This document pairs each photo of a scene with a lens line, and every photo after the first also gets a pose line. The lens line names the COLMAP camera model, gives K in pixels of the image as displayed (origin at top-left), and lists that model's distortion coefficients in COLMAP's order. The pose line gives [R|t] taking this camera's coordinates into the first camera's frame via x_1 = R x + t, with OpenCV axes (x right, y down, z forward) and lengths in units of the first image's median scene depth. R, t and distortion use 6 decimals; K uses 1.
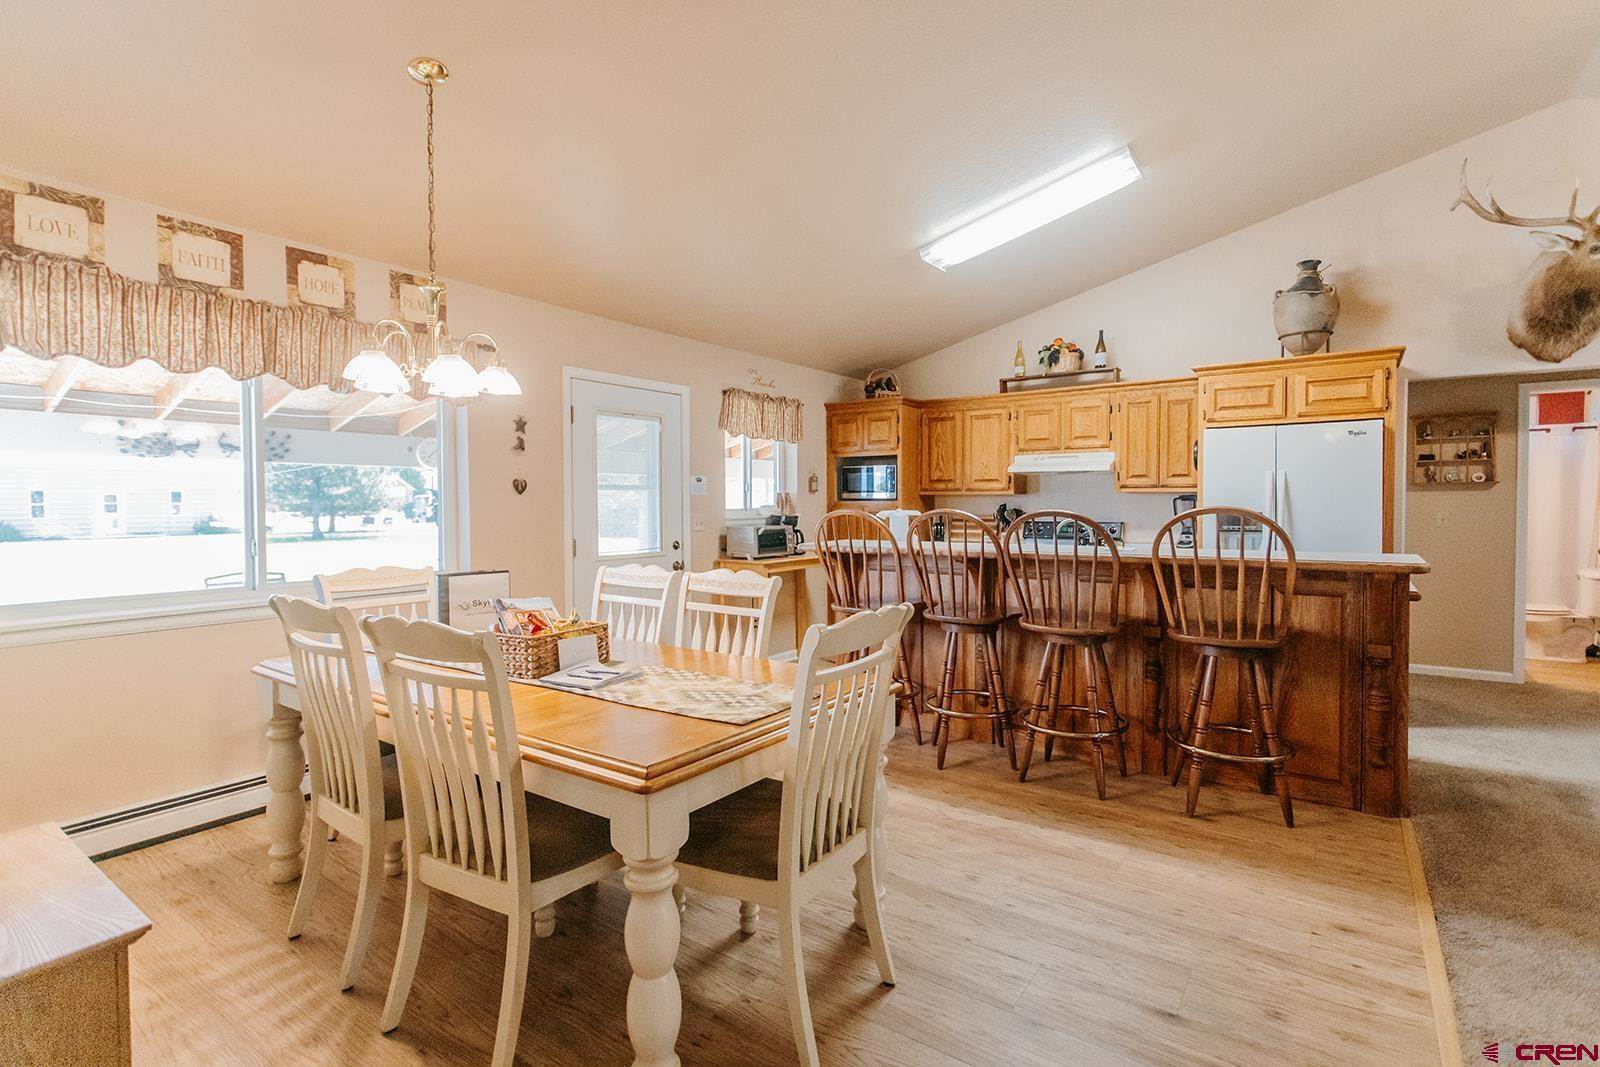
lens RADIAL K [[767.6, 0, 812.1], [0, 767.6, 519.6], [0, 0, 1]] dist [0.008593, -0.000266]
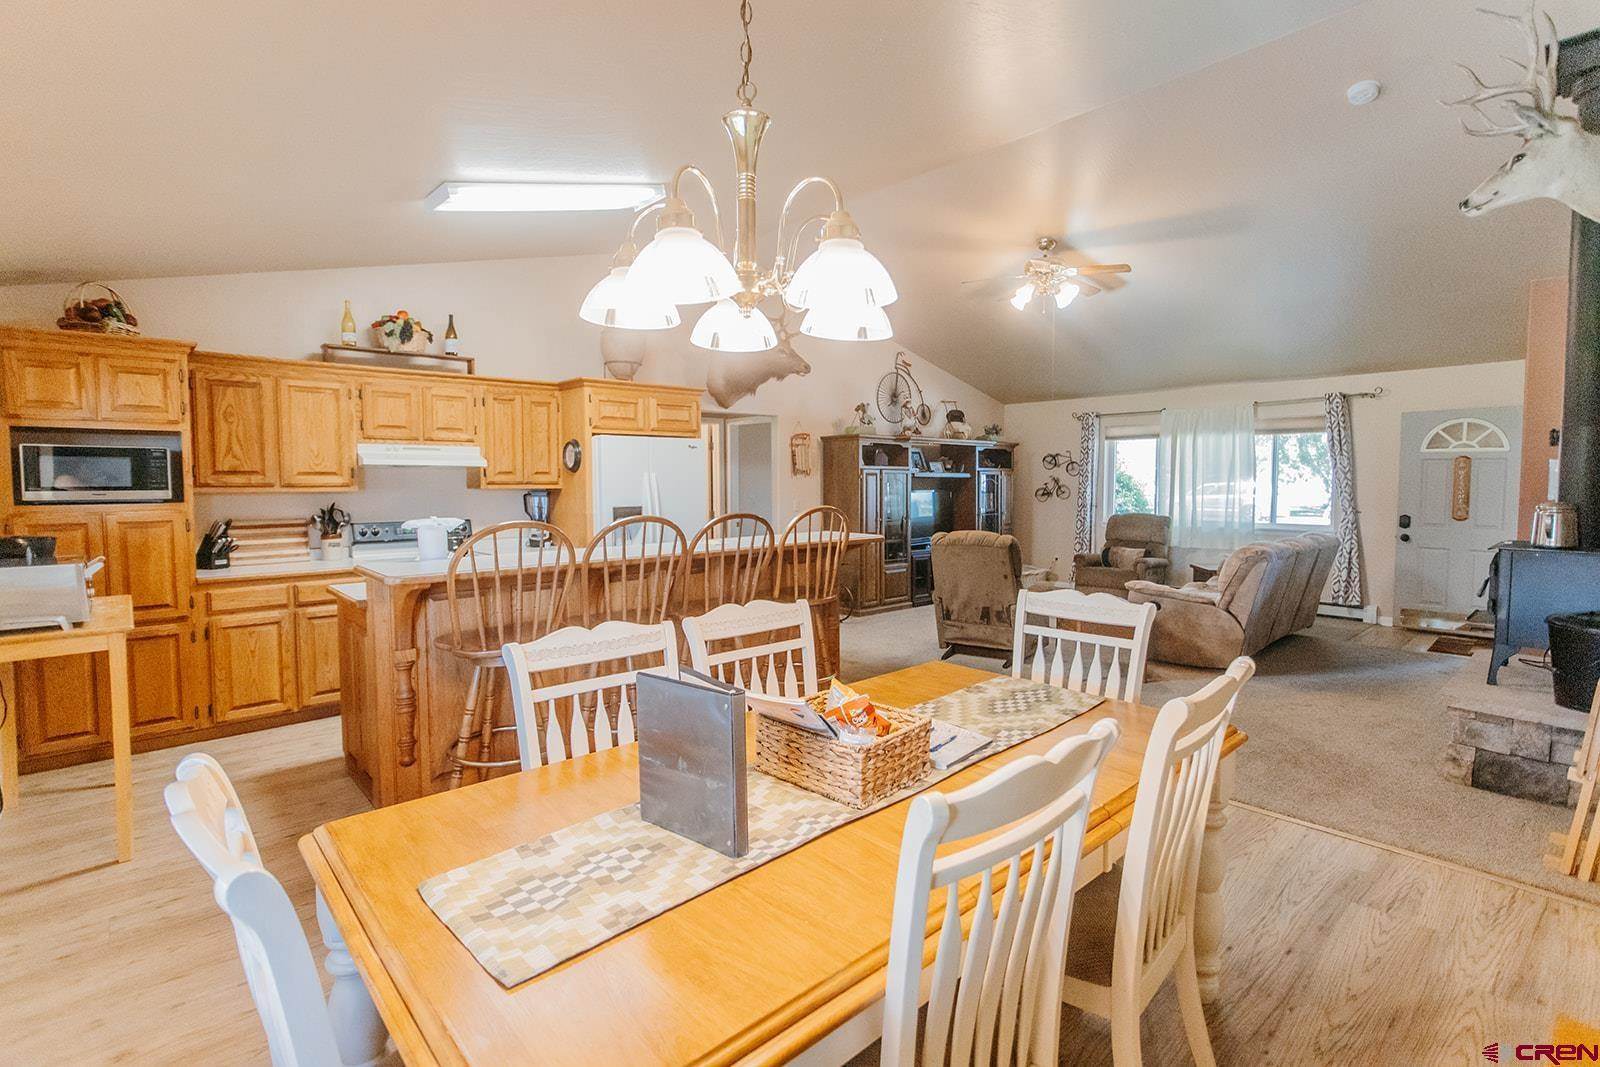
lens RADIAL K [[750.8, 0, 810.2], [0, 750.8, 518.7], [0, 0, 1]] dist [0.004334, 0.000398]
pose [[0.215669, -0.047722, 0.975300, -0.508187], [0.024033, 0.998762, 0.043556, -0.033410], [-0.976171, 0.014045, 0.216549, 0.447241]]
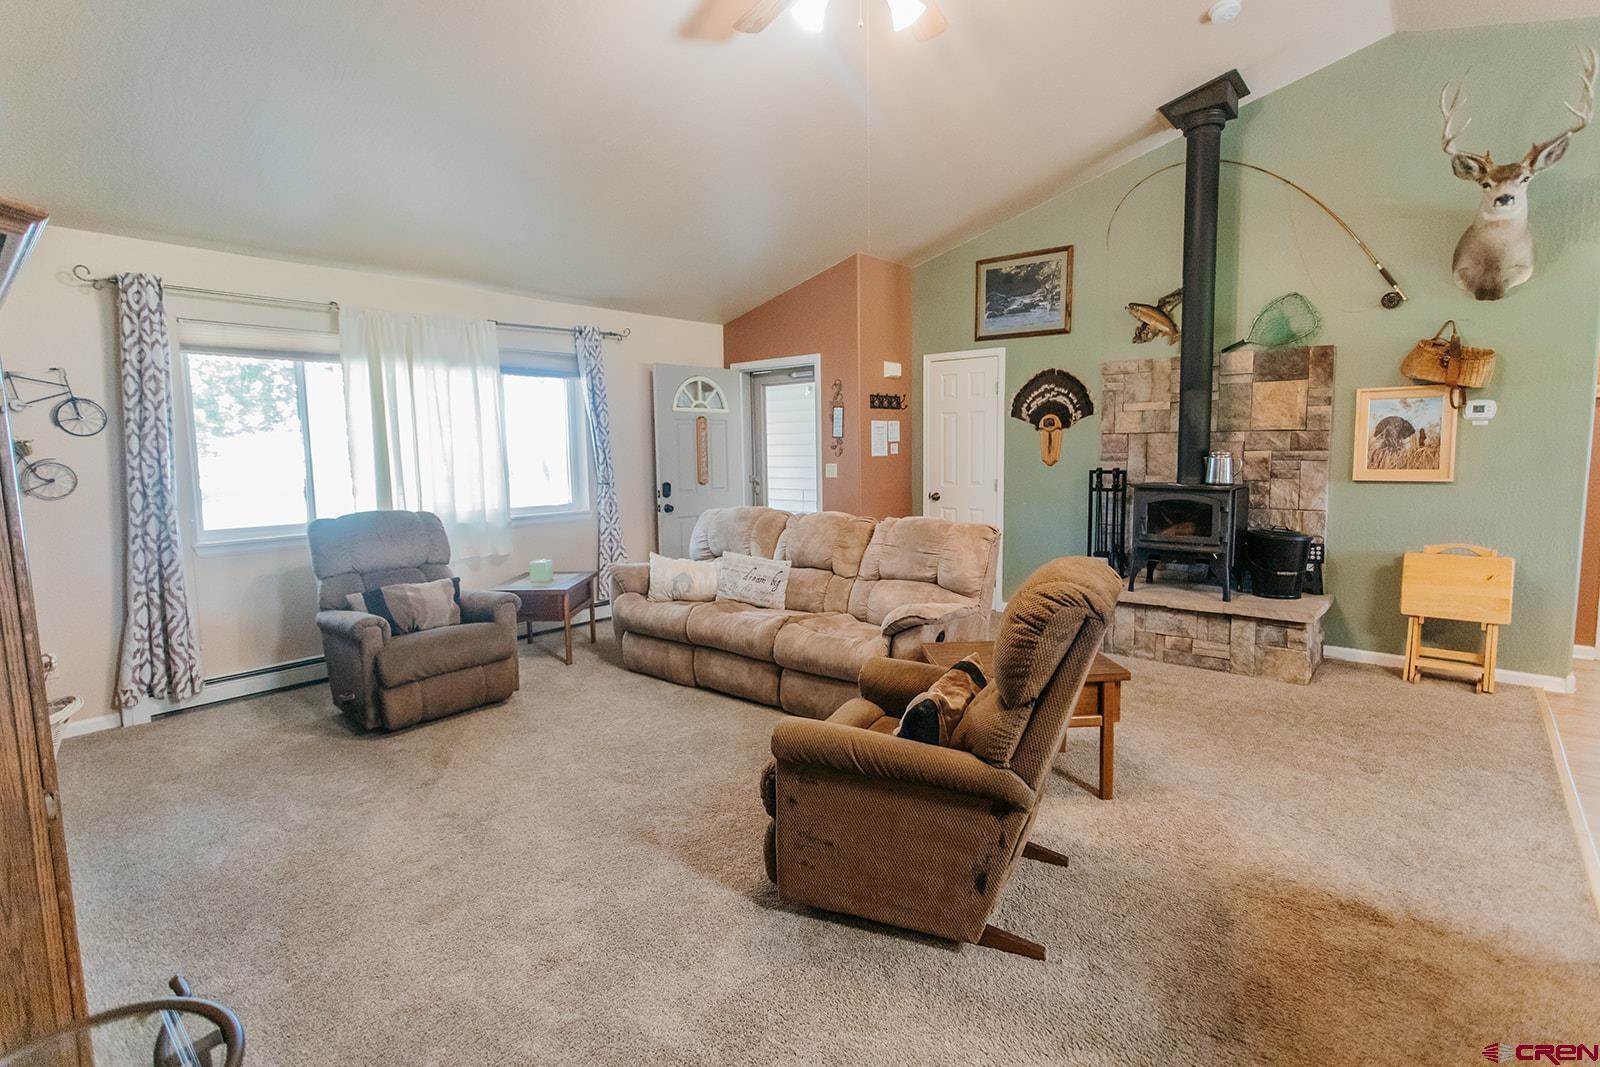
lens RADIAL K [[767.6, 0, 812.1], [0, 767.6, 519.6], [0, 0, 1]] dist [0.008593, -0.000266]
pose [[-0.996020, 0.012578, 0.088243, 0.768092], [0.023238, 0.992401, 0.120835, -0.037918], [-0.086052, 0.122405, -0.988743, 0.894866]]
